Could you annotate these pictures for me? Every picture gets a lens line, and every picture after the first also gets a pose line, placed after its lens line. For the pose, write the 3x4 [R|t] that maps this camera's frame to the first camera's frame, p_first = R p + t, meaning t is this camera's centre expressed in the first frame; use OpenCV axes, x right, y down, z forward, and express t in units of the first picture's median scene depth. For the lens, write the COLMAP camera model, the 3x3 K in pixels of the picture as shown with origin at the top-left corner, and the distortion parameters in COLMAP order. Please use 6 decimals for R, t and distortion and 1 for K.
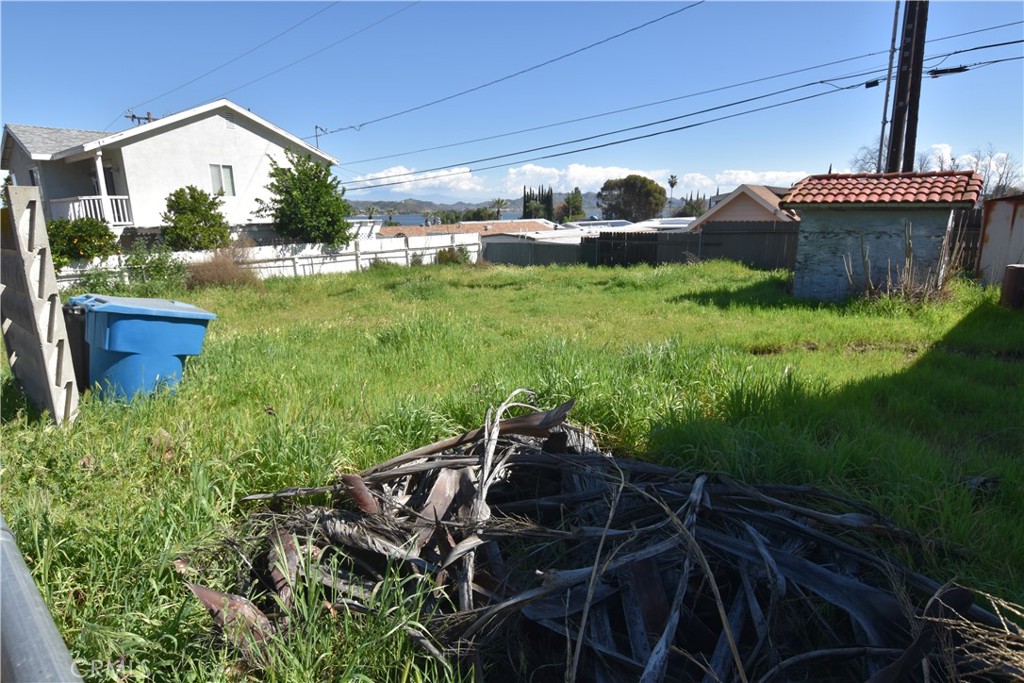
lens RADIAL K [[554.4, 0, 512.0], [0, 554.4, 341.5], [0, 0, 1]] dist [-0.018760, 0.001579]
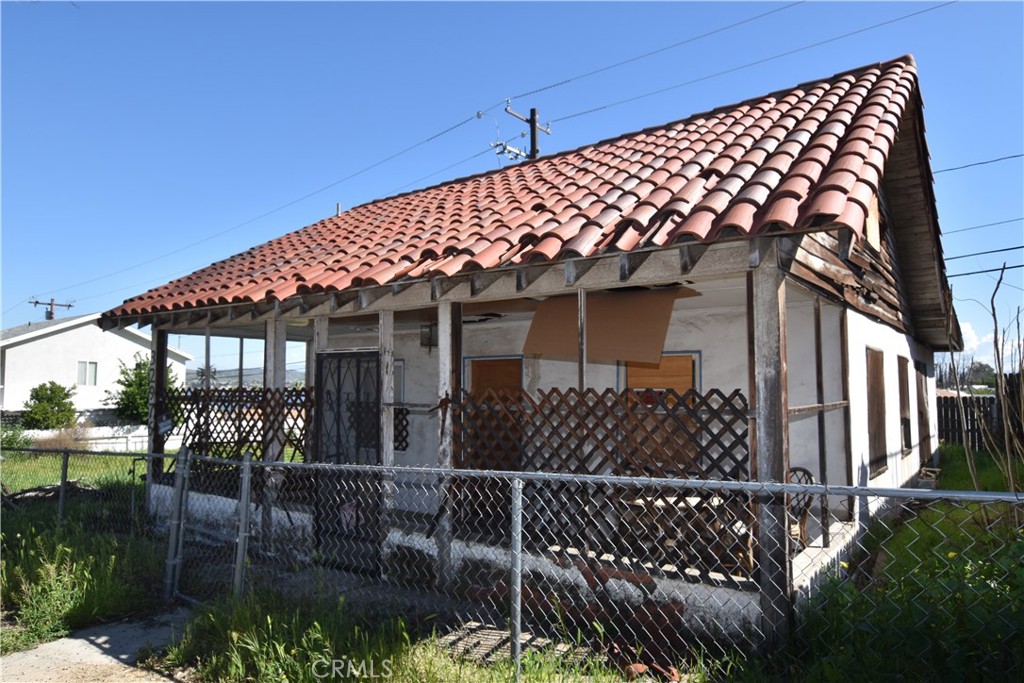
lens RADIAL K [[665.9, 0, 512.0], [0, 665.9, 341.5], [0, 0, 1]] dist [0.000148, 0.005860]
pose [[0.999268, 0.022836, 0.030699, 0.418269], [-0.012737, 0.955132, -0.295905, 0.079066], [-0.036079, 0.295298, 0.954724, -0.537253]]
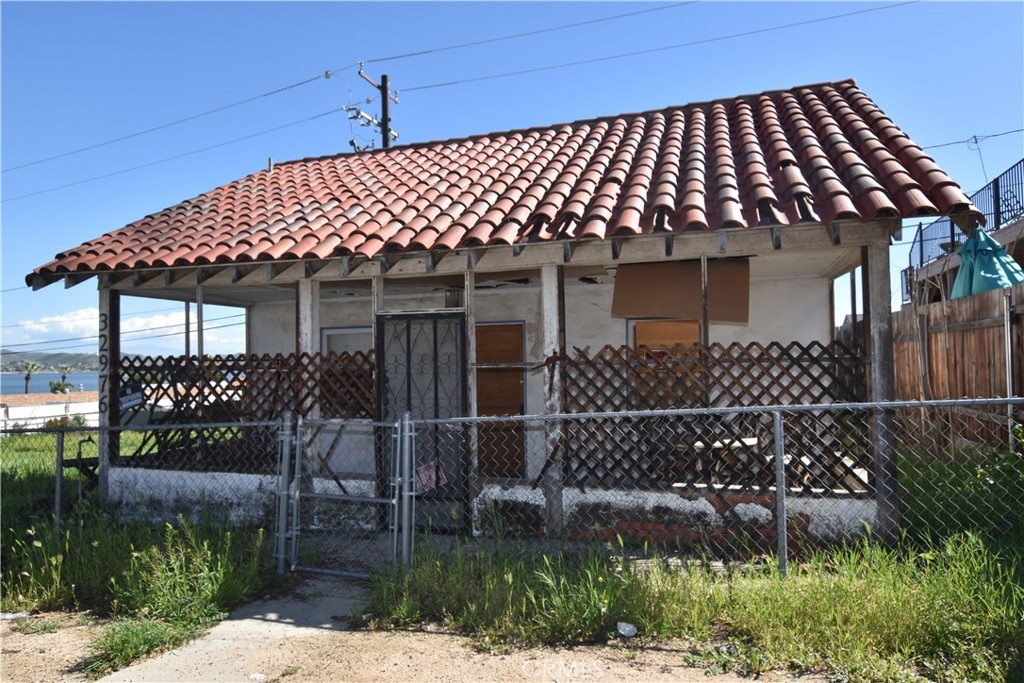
lens RADIAL K [[665.9, 0, 512.0], [0, 665.9, 341.5], [0, 0, 1]] dist [0.000148, 0.005860]
pose [[0.933773, 0.016911, 0.357466, 0.268554], [0.078871, 0.964597, -0.251659, 0.086417], [-0.349067, 0.263186, 0.899381, -0.522381]]
